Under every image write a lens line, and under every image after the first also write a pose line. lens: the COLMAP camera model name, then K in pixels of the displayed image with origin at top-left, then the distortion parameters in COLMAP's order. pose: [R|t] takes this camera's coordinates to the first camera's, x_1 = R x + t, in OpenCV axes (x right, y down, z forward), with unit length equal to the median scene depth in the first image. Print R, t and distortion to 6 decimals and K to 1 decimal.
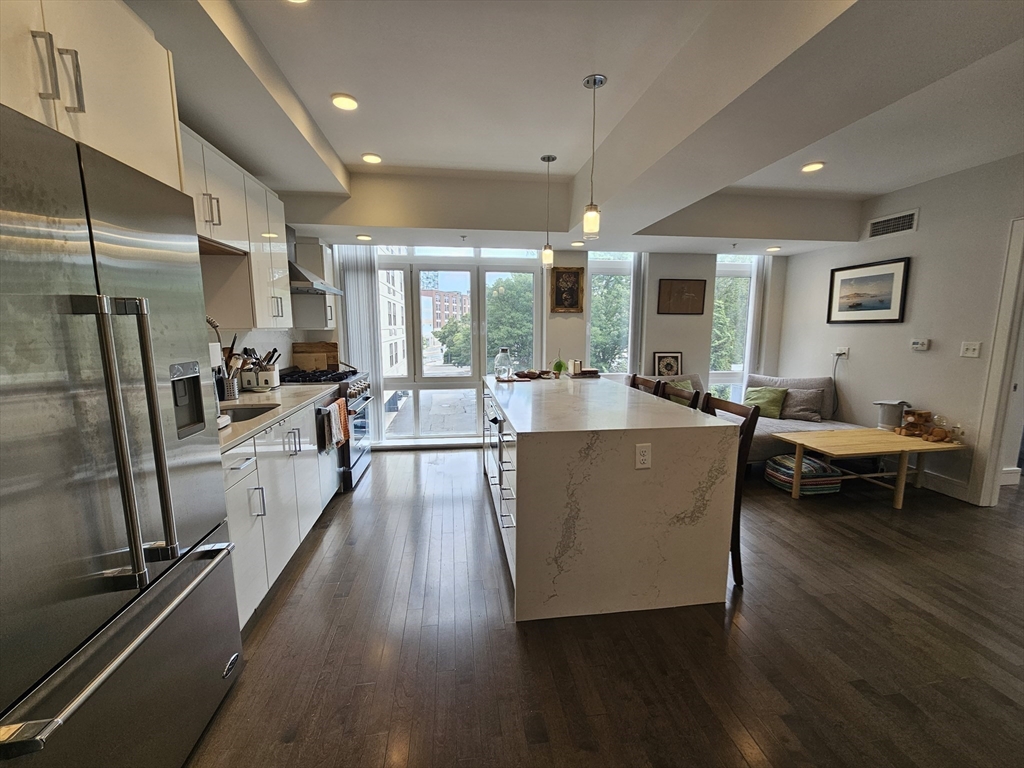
lens RADIAL K [[417.8, 0, 514.4], [0, 417.8, 382.6], [0, 0, 1]] dist [-0.005140, 0.001119]
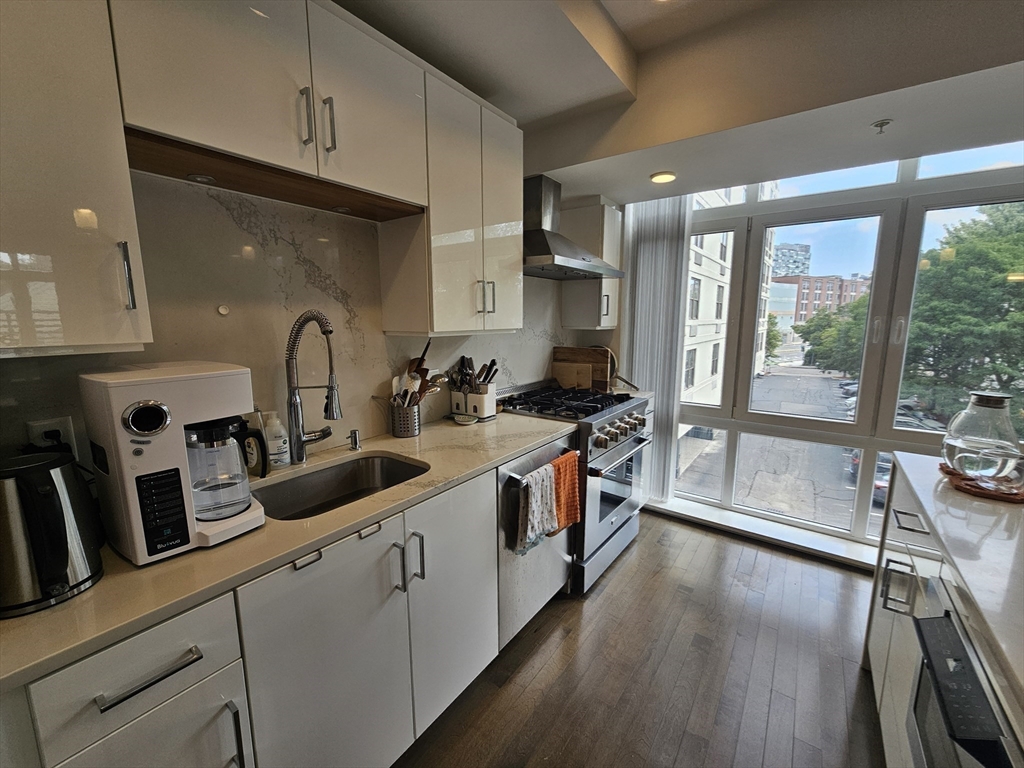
lens RADIAL K [[417.8, 0, 512.2], [0, 417.8, 385.9], [0, 0, 1]] dist [-0.005140, 0.001119]
pose [[0.710676, 0.112873, -0.694406, -0.064870], [-0.095368, 0.993391, 0.063869, -0.068498], [0.697025, 0.020834, 0.716744, 0.429751]]
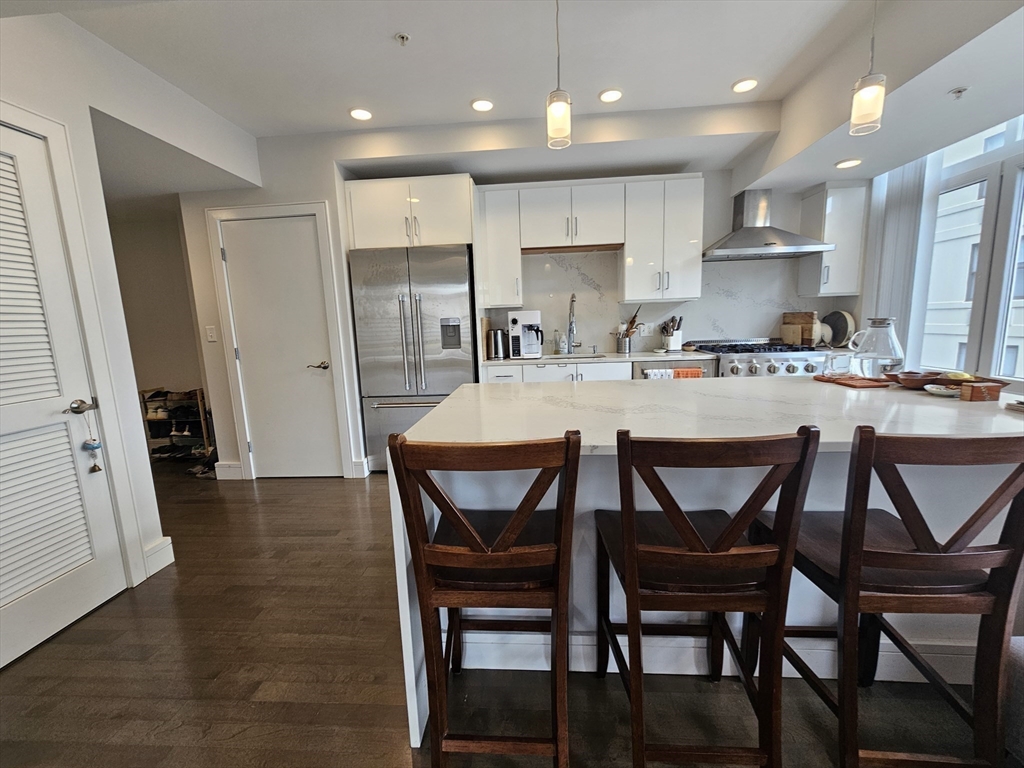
lens RADIAL K [[417.8, 0, 513.1], [0, 417.8, 385.4], [0, 0, 1]] dist [-0.005140, 0.001119]
pose [[-0.222020, 0.157215, -0.962284, 0.521468], [-0.097751, 0.978354, 0.182394, -0.049237], [0.970130, 0.134559, -0.201846, 0.643951]]
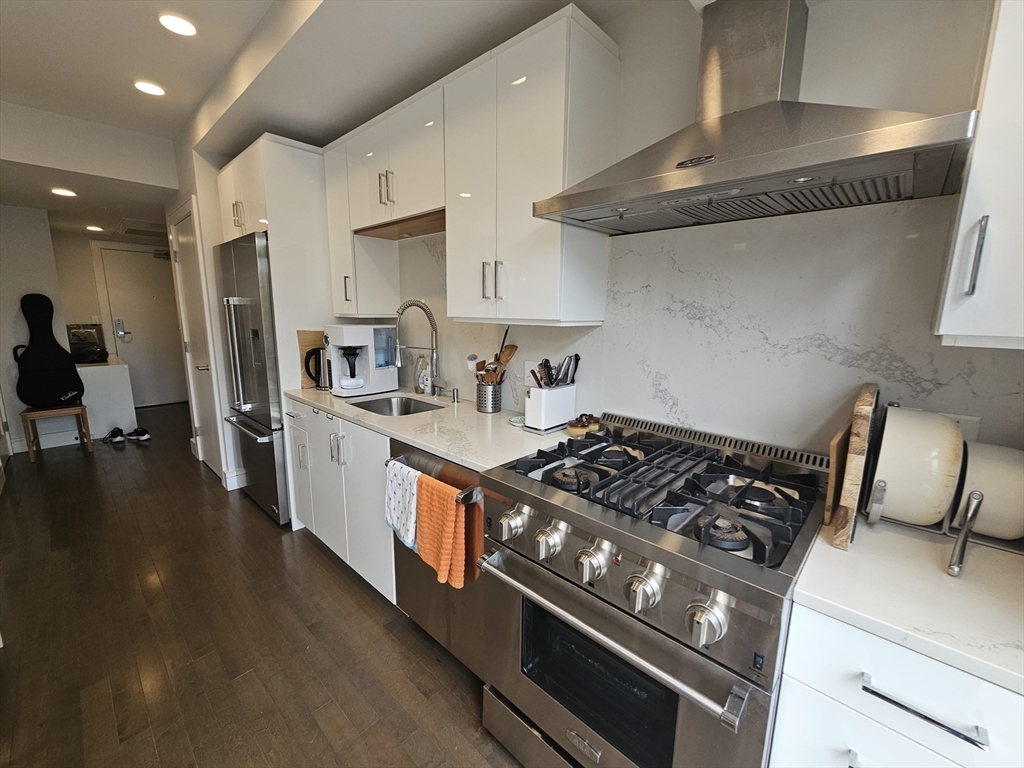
lens RADIAL K [[417.8, 0, 520.4], [0, 417.8, 386.7], [0, 0, 1]] dist [-0.005140, 0.001119]
pose [[-0.775530, 0.102489, -0.622936, -0.176892], [-0.100000, 0.954334, 0.281509, -0.152806], [0.623341, 0.280612, -0.729865, 1.086382]]
